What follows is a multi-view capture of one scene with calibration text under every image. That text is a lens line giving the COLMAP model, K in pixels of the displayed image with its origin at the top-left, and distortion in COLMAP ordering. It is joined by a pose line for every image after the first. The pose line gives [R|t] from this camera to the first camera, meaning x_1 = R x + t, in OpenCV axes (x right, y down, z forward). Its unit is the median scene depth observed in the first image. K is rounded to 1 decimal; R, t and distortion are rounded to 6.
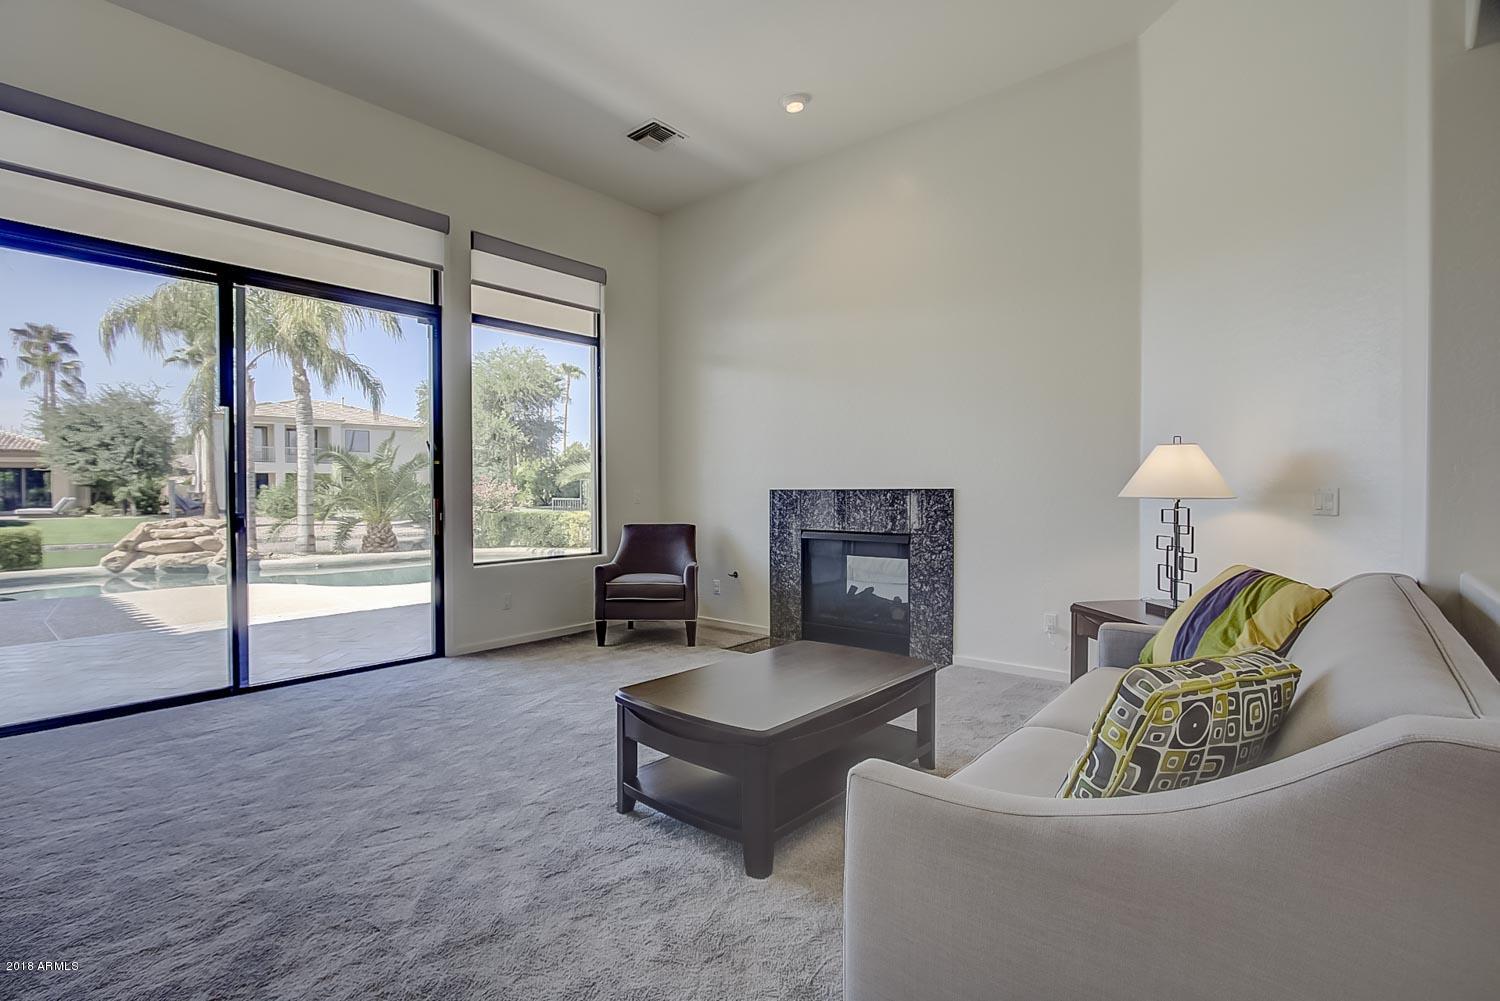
lens RADIAL K [[708.5, 0, 748.5], [0, 708.5, 502.1], [0, 0, 1]] dist [-0.020115, 0.006585]
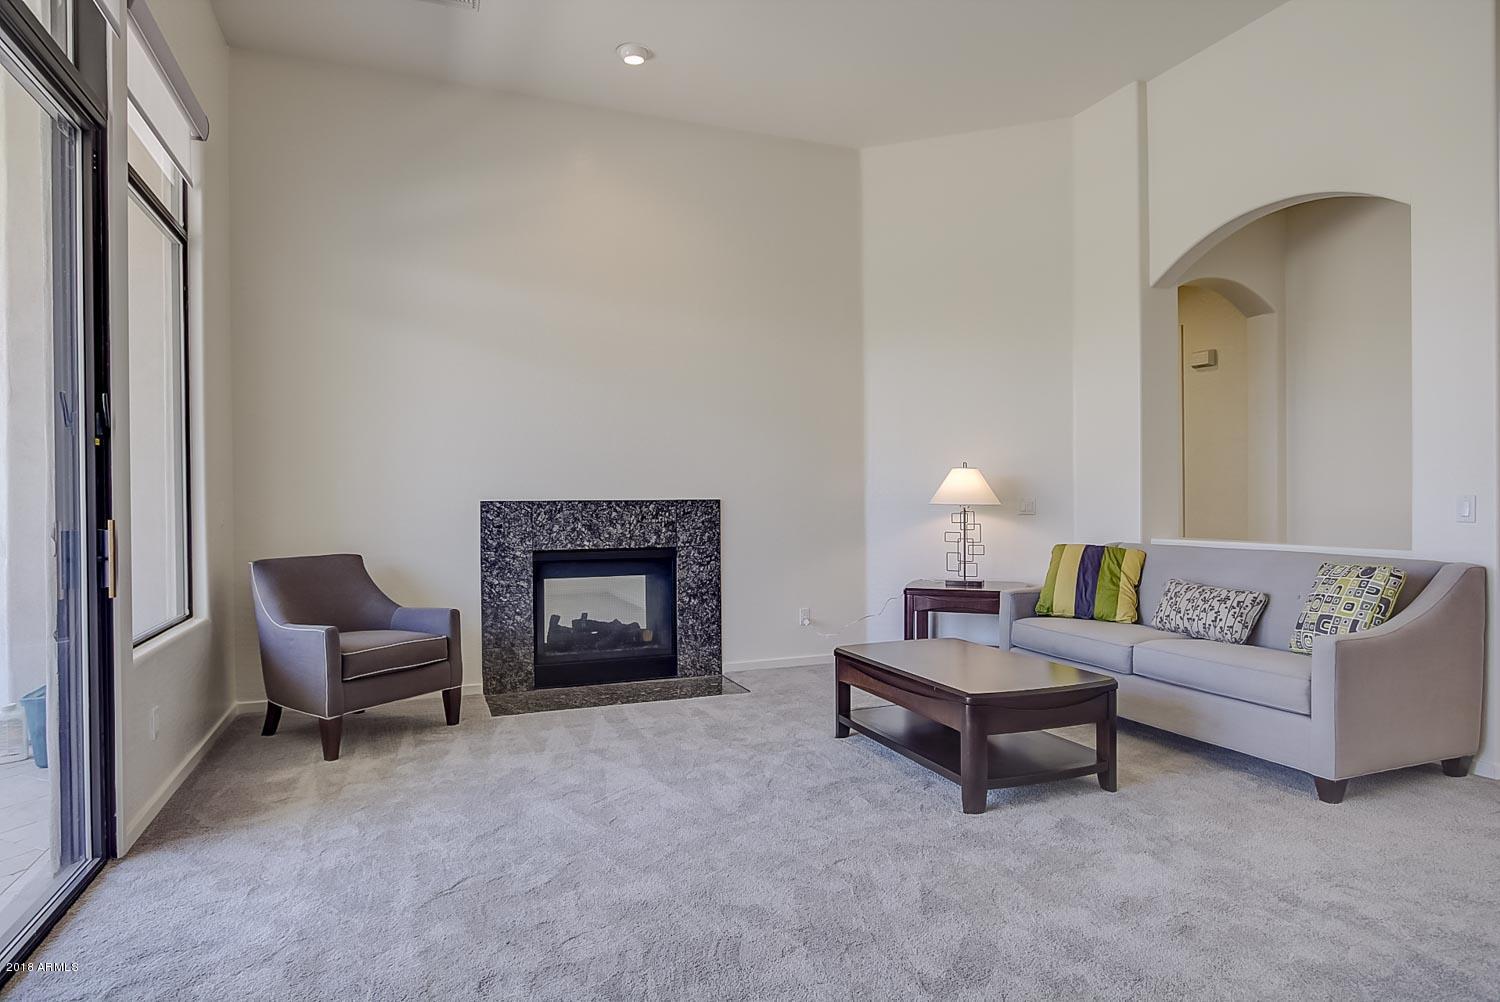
lens RADIAL K [[856.9, 0, 761.5], [0, 856.9, 503.9], [0, 0, 1]] dist [-0.003904, -0.000122]
pose [[0.461032, -0.002748, 0.887379, -0.720647], [0.018487, 0.999808, -0.006509, -0.003273], [-0.887191, 0.019406, 0.460995, 0.352172]]
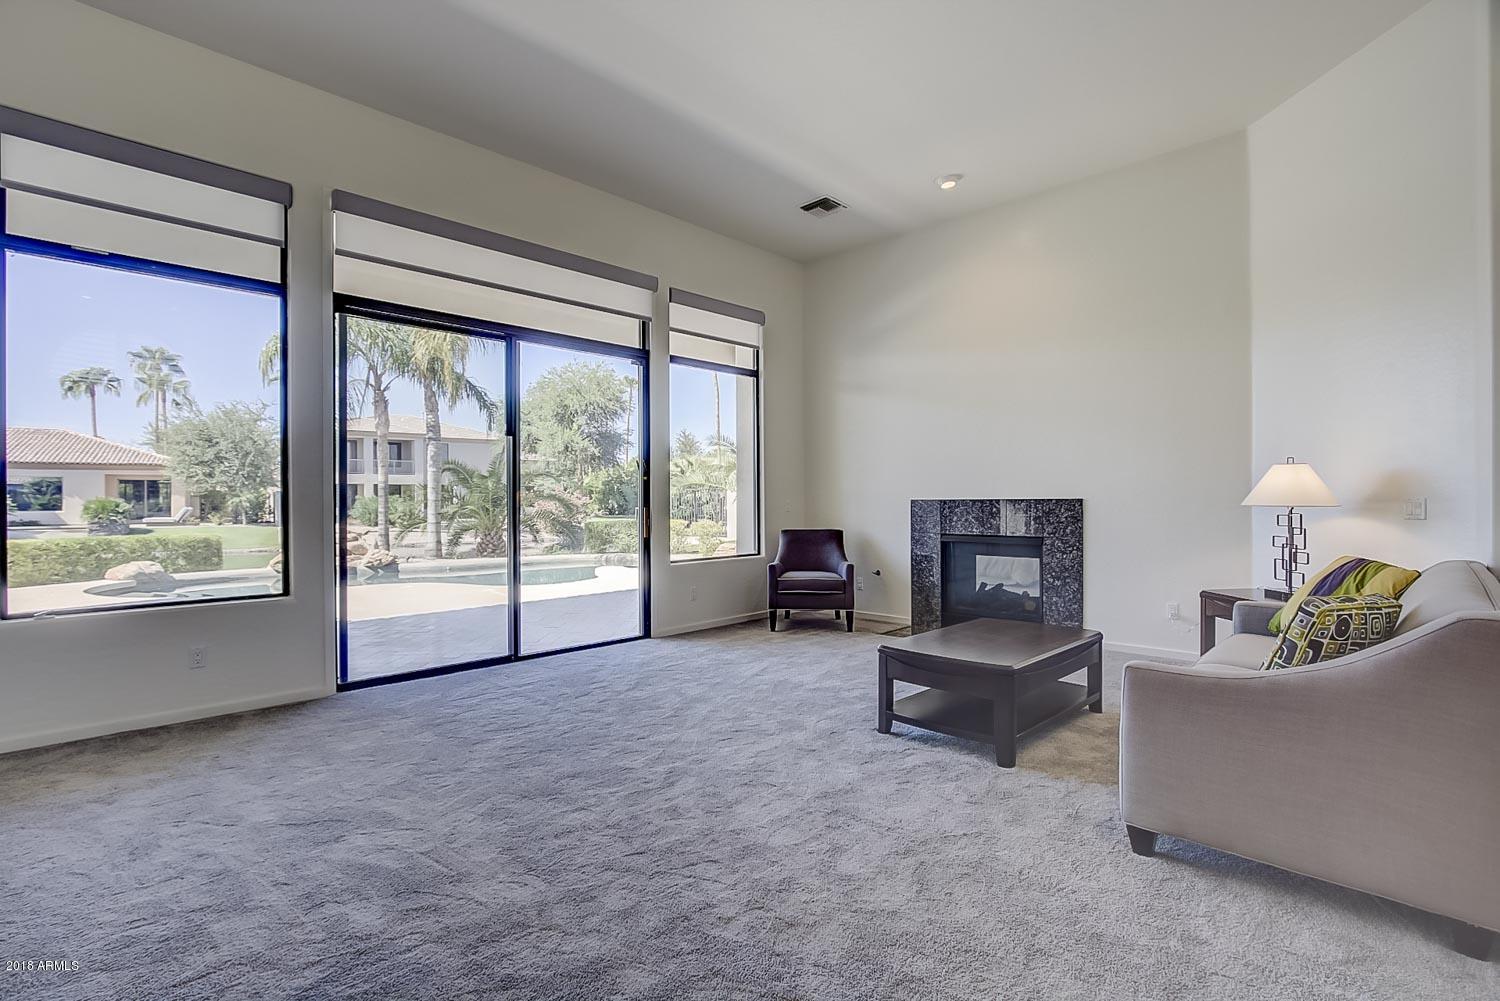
lens RADIAL K [[711.5, 0, 750.0], [0, 711.5, 500.5], [0, 0, 1]] dist [-0.017127, 0.004343]
pose [[0.997706, -0.001813, -0.067669, -0.173935], [0.000783, 0.999883, -0.015248, 0.001747], [0.067689, 0.015160, 0.997591, -0.209717]]
